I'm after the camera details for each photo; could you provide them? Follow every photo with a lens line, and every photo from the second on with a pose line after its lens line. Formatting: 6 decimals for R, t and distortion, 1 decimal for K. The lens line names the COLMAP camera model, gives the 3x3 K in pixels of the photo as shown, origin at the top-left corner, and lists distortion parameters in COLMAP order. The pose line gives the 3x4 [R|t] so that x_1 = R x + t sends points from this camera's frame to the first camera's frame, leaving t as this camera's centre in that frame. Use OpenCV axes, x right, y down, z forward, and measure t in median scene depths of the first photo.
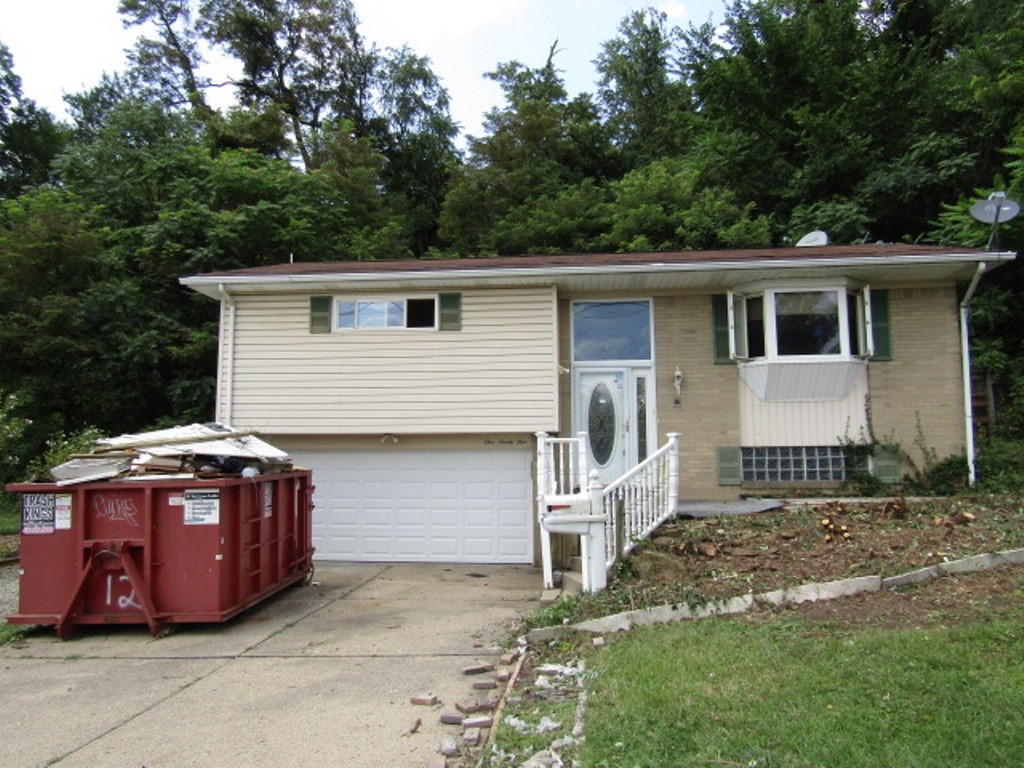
lens RADIAL K [[695.9, 0, 512.0], [0, 695.9, 384.0], [0, 0, 1]] dist [0.002145, -0.001529]
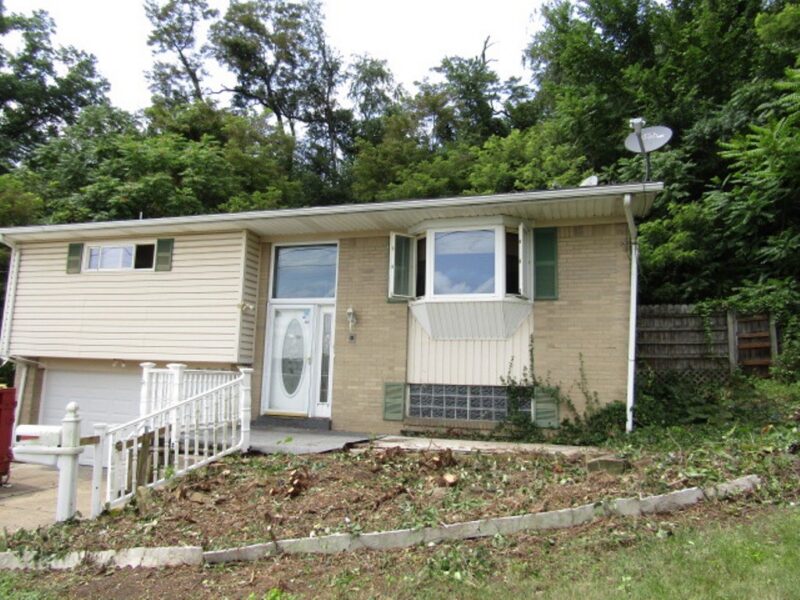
lens RADIAL K [[546.7, 0, 400.0], [0, 546.7, 300.0], [0, 0, 1]] dist [0.001440, 0.005898]
pose [[0.975392, 0.007066, -0.220364, 0.489864], [-0.014339, 0.999403, -0.031425, -0.006416], [0.220011, 0.033812, 0.974911, 0.204833]]
